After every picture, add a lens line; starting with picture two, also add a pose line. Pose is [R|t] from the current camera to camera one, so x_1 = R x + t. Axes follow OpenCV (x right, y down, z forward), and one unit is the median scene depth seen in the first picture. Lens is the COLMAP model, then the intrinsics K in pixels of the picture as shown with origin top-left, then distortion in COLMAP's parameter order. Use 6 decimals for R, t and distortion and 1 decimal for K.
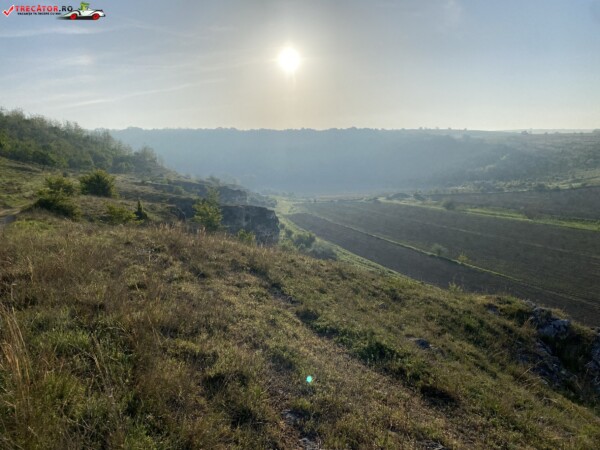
lens RADIAL K [[454.0, 0, 297.0], [0, 454.0, 220.9], [0, 0, 1]] dist [0.021878, -0.006942]
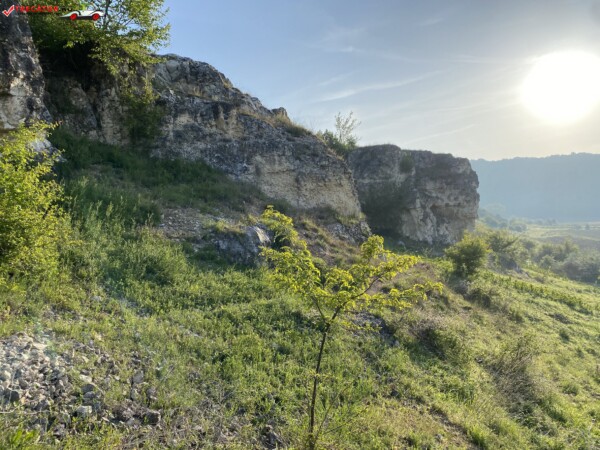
lens RADIAL K [[454.0, 0, 297.0], [0, 454.0, 220.9], [0, 0, 1]] dist [0.021878, -0.006942]
pose [[0.860317, 0.002524, -0.509754, 0.027816], [-0.053308, 0.994950, -0.085043, 0.062010], [0.506965, 0.100338, 0.856107, 0.299163]]
